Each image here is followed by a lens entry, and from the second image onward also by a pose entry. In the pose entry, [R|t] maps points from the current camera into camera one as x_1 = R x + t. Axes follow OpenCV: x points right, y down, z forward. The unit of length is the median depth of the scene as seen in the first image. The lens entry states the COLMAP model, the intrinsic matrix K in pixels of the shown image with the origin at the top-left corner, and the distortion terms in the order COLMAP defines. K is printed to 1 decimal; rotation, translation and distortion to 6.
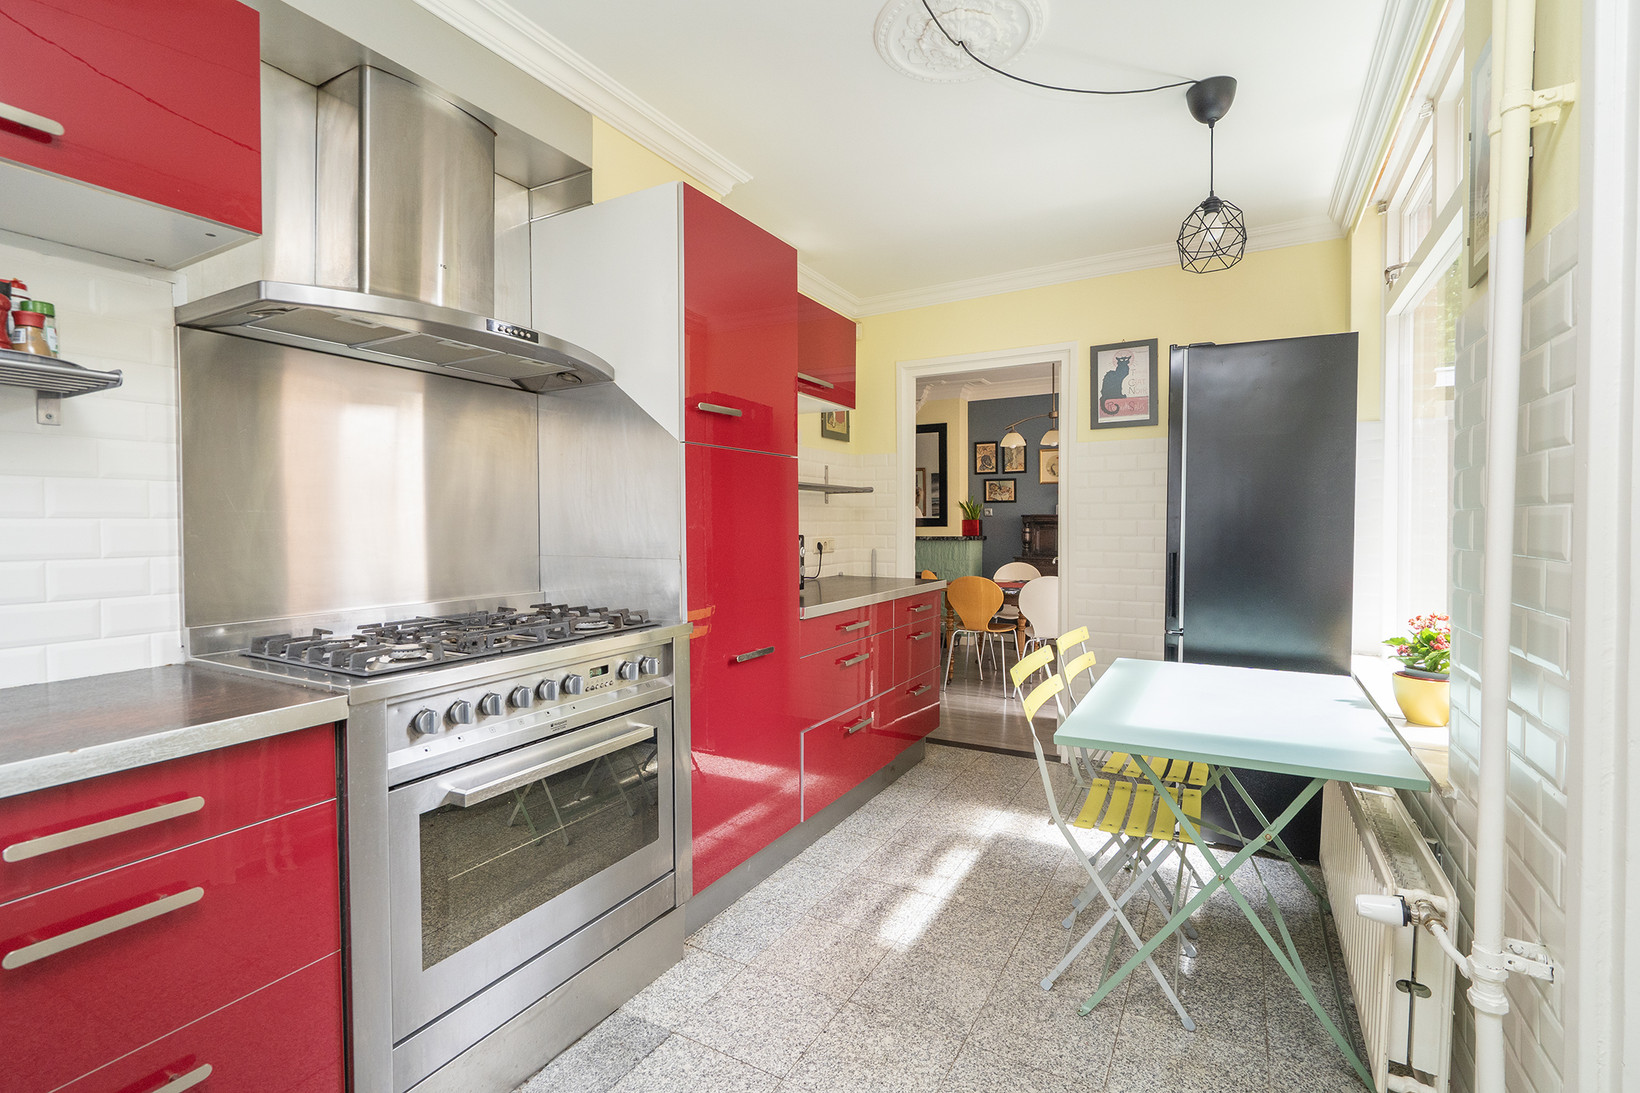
lens RADIAL K [[747.5, 0, 821.4], [0, 747.5, 541.4], [0, 0, 1]] dist [-0.004249, 0.002301]
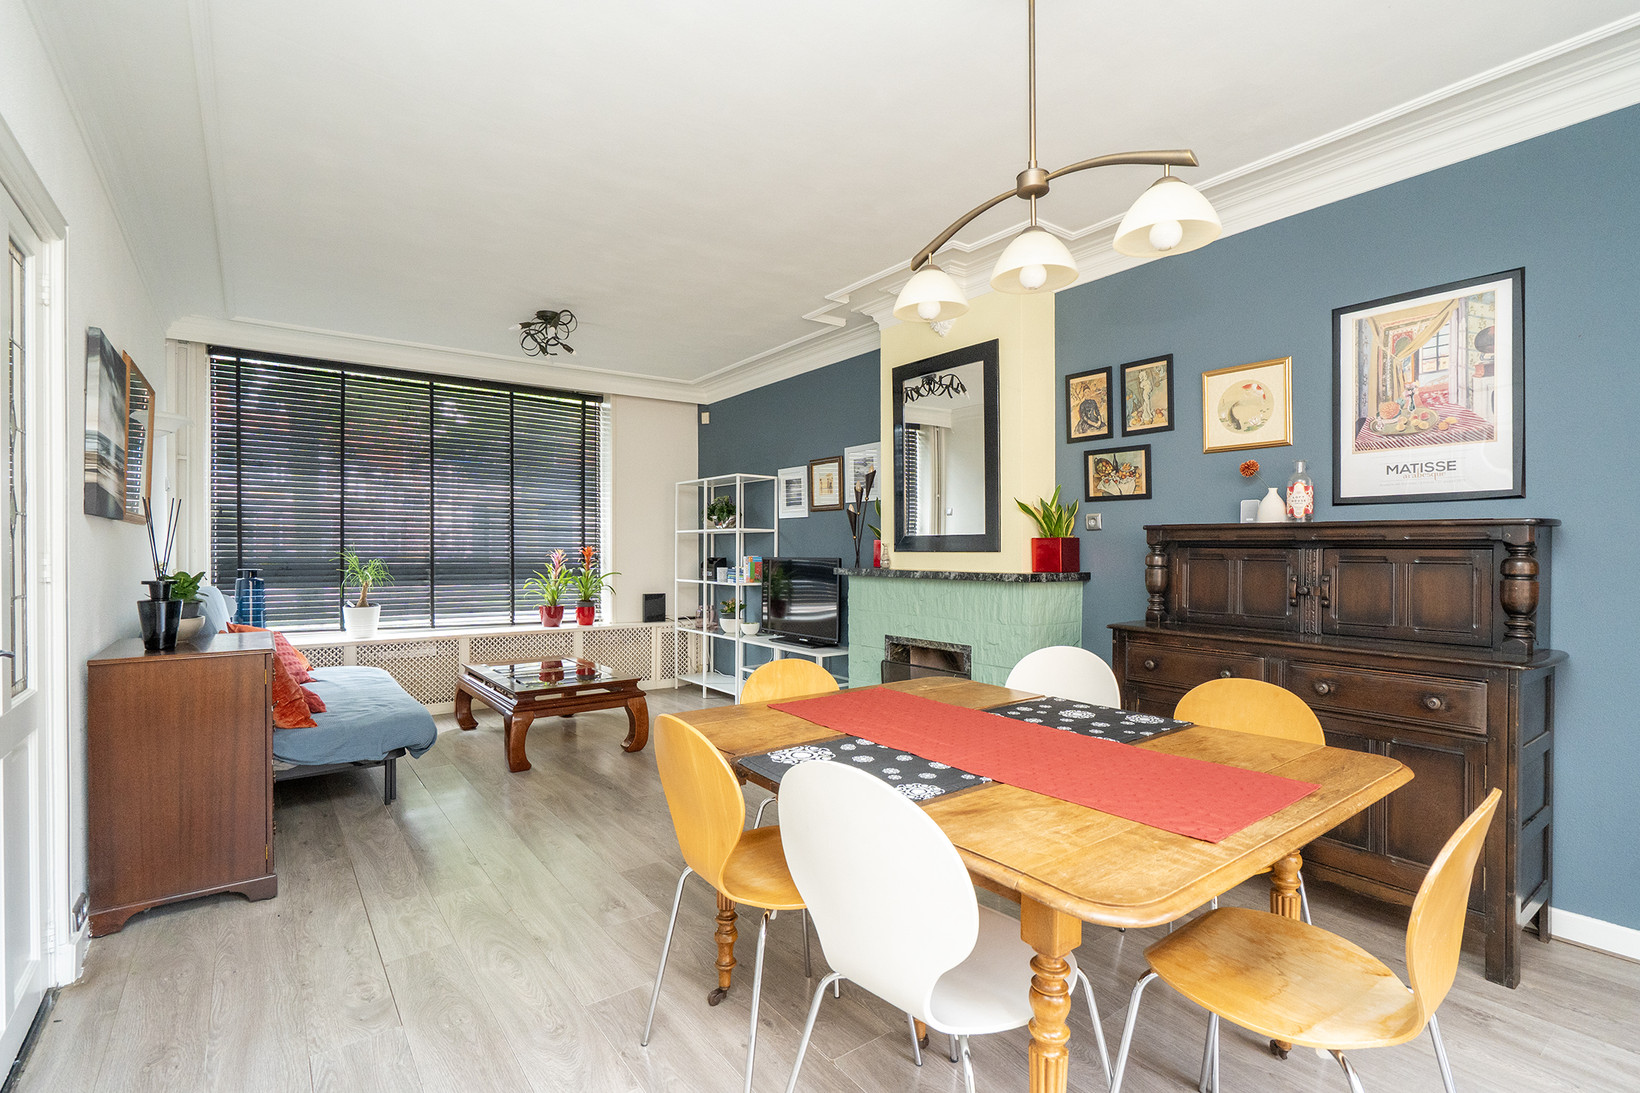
lens RADIAL K [[747.5, 0, 828.1], [0, 747.5, 551.9], [0, 0, 1]] dist [-0.004249, 0.002301]
pose [[0.917281, 0.002283, -0.398234, 0.259060], [-0.009344, 0.999832, -0.015790, -0.011371], [0.398130, 0.018205, 0.917148, 0.511801]]
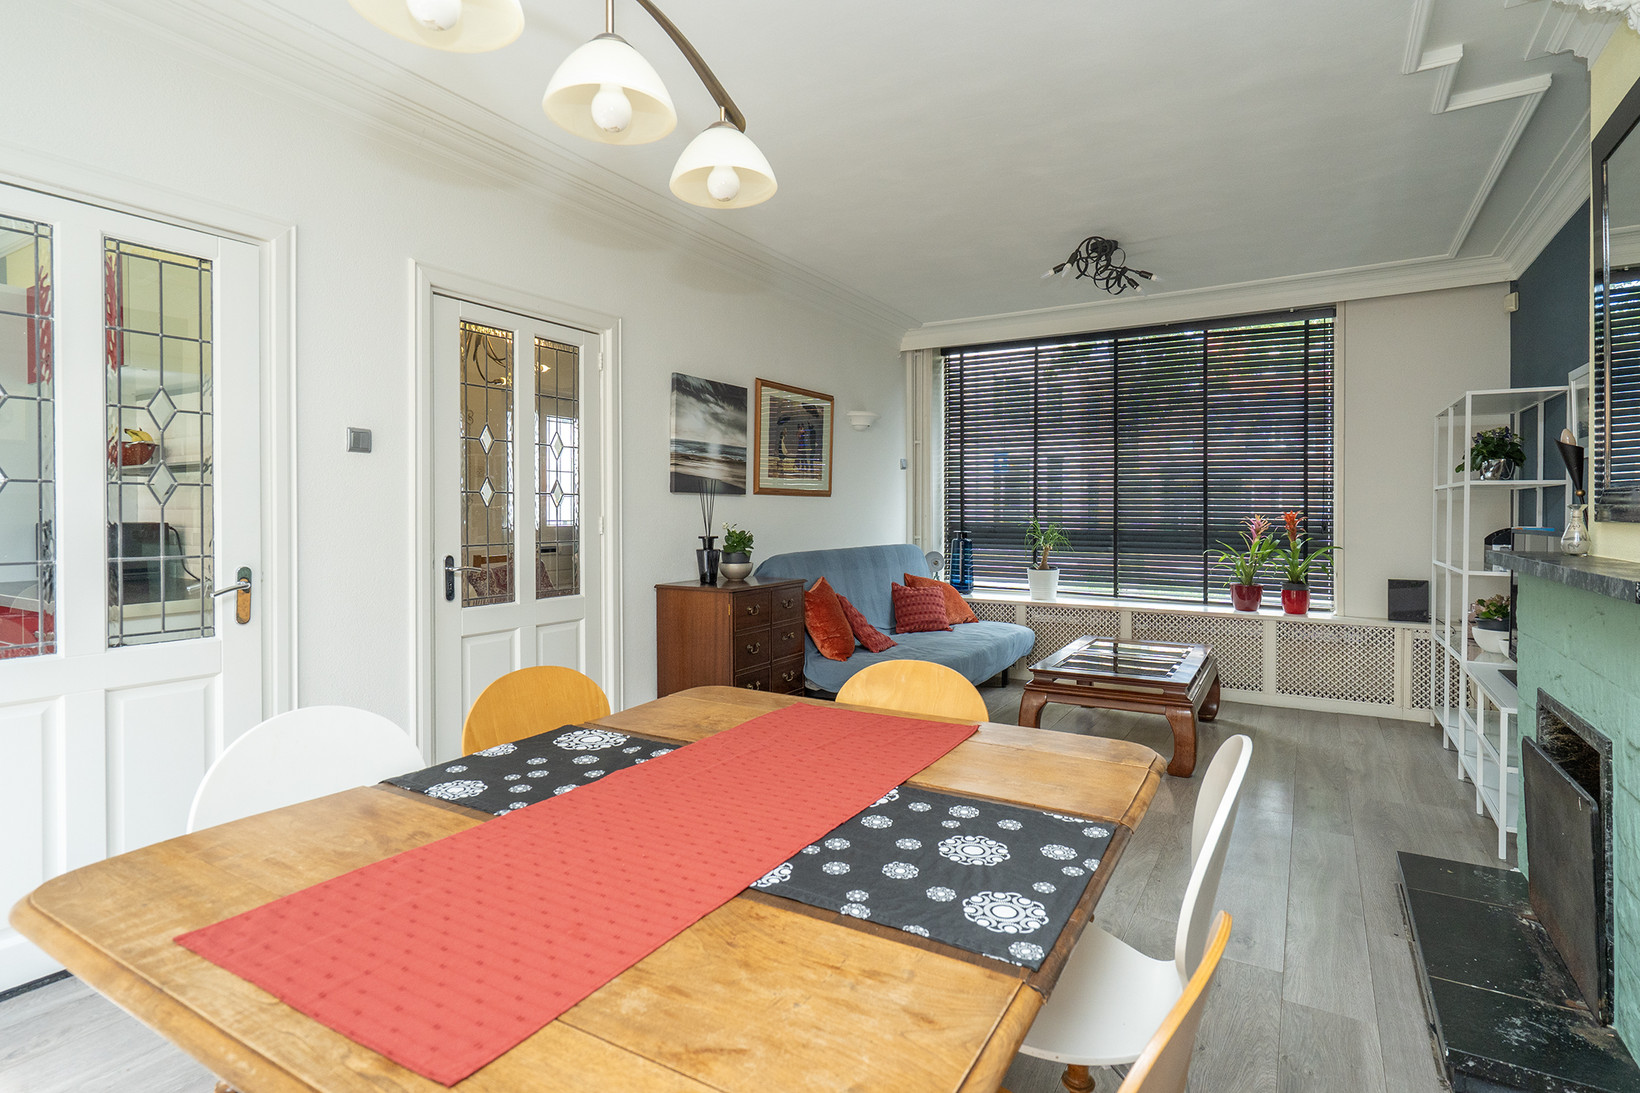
lens RADIAL K [[817.8, 0, 822.5], [0, 817.8, 531.3], [0, 0, 1]] dist [-0.005219, -0.000813]
pose [[-0.026133, 0.021133, -0.999435, 0.443923], [-0.021202, 0.999540, 0.021689, -0.020314], [0.999434, 0.021757, -0.025673, 0.910965]]
